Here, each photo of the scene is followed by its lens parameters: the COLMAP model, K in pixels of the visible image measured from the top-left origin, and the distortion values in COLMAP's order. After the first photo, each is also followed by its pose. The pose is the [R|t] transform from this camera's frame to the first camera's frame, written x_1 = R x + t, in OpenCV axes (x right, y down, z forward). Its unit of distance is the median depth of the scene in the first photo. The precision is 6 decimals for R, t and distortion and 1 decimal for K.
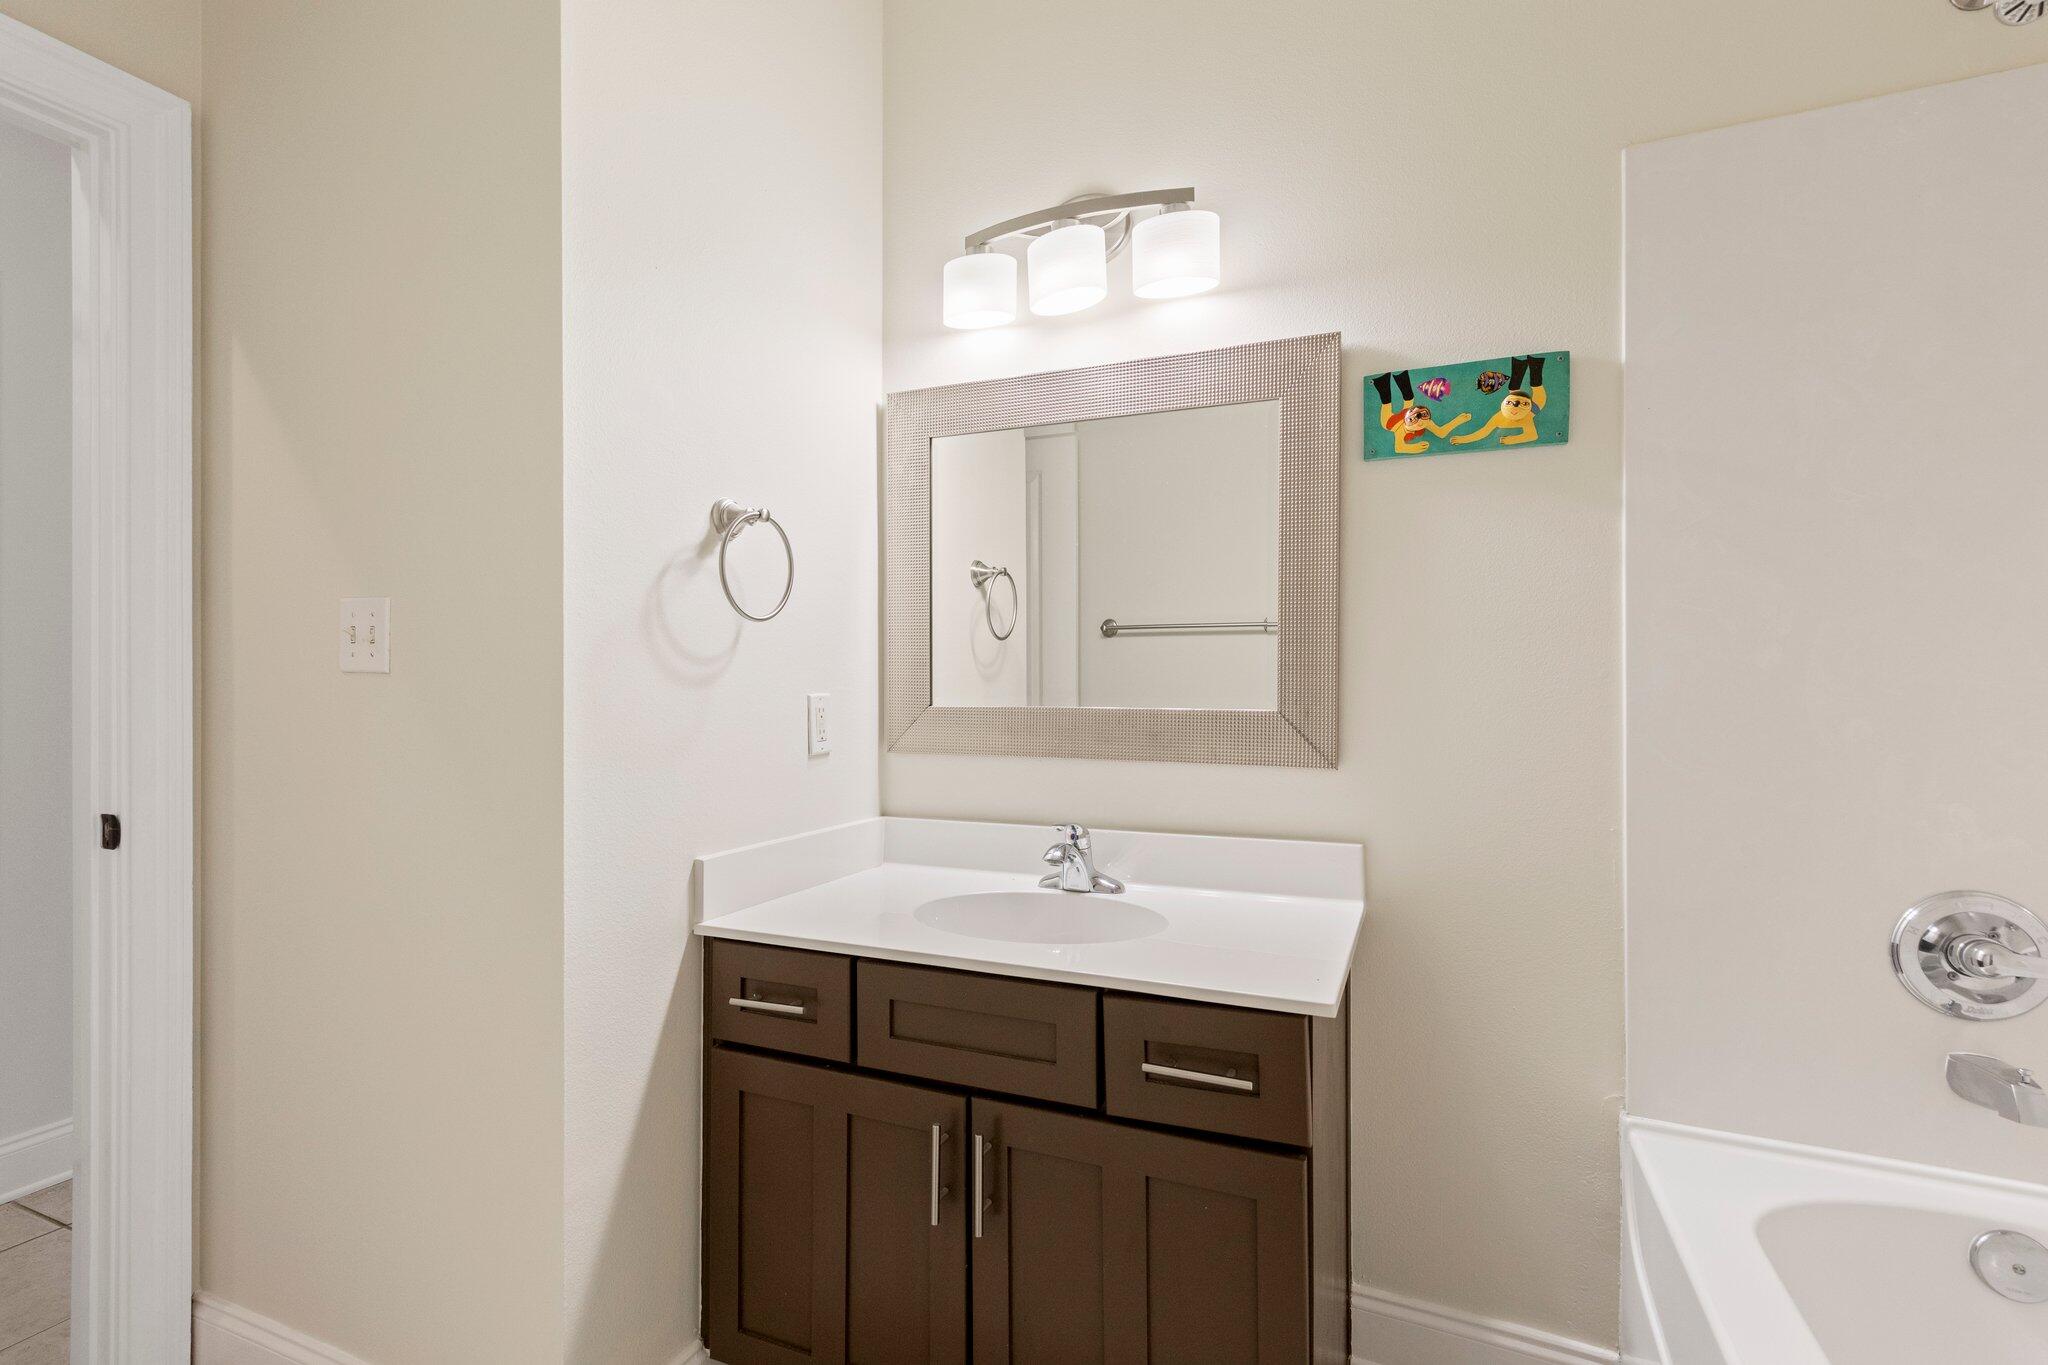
lens RADIAL K [[1030.3, 0, 1024.0], [0, 1030.3, 682.5], [0, 0, 1]] dist [-0.001533, -0.000025]
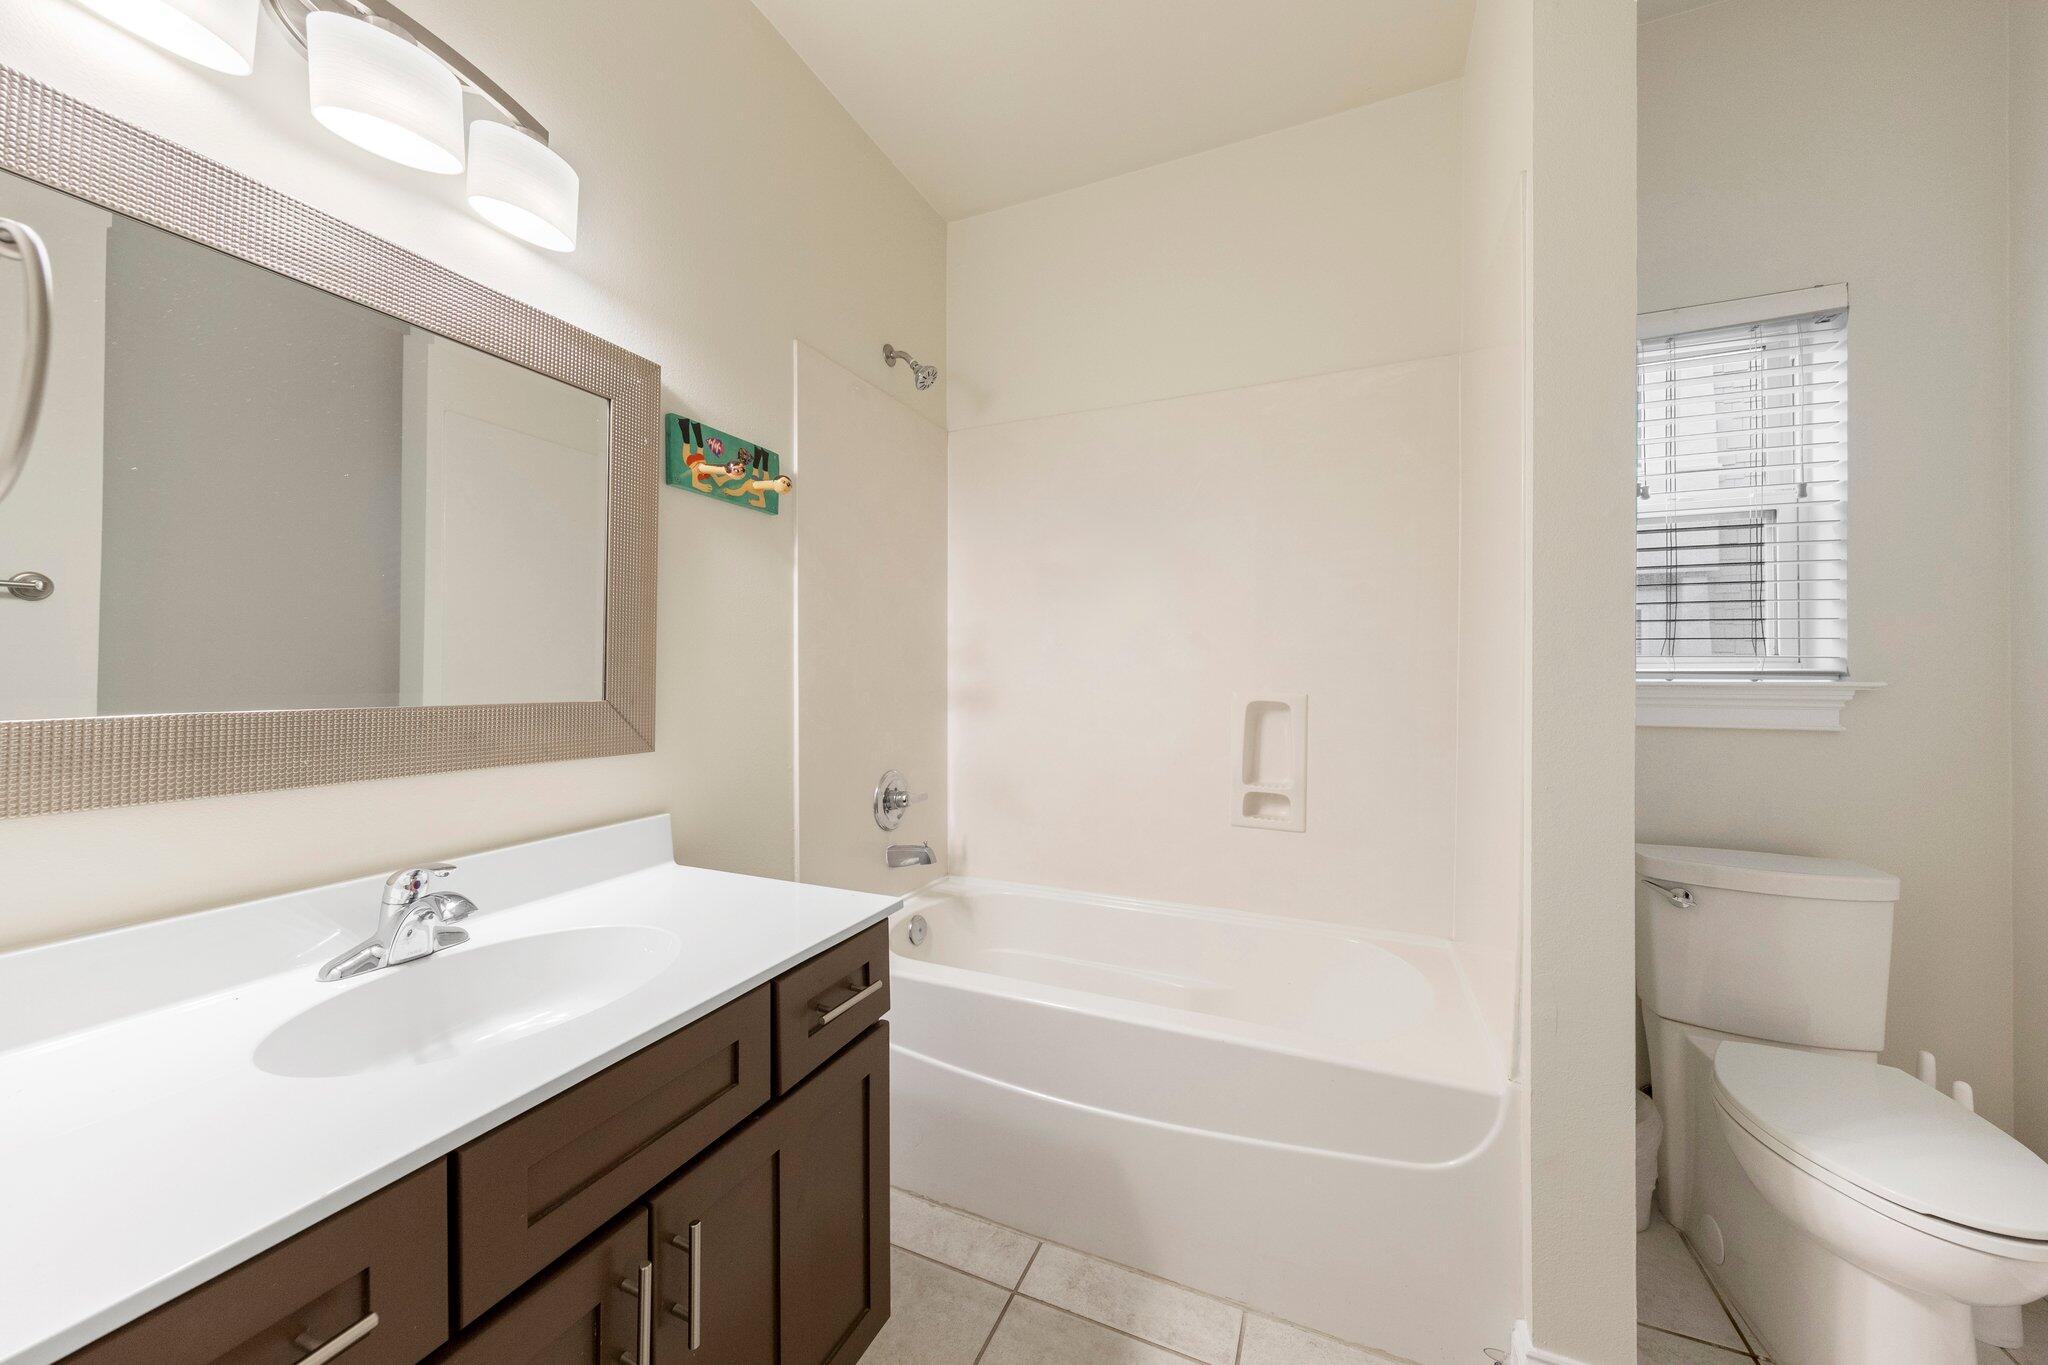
lens RADIAL K [[738.7, 0, 1024.0], [0, 738.7, 682.5], [0, 0, 1]] dist [0.000486, 0.000011]
pose [[-0.035232, -0.008671, 0.999342, -0.534710], [-0.003370, 0.999958, 0.008557, 0.001229], [-0.999373, -0.003066, -0.035259, 0.636876]]
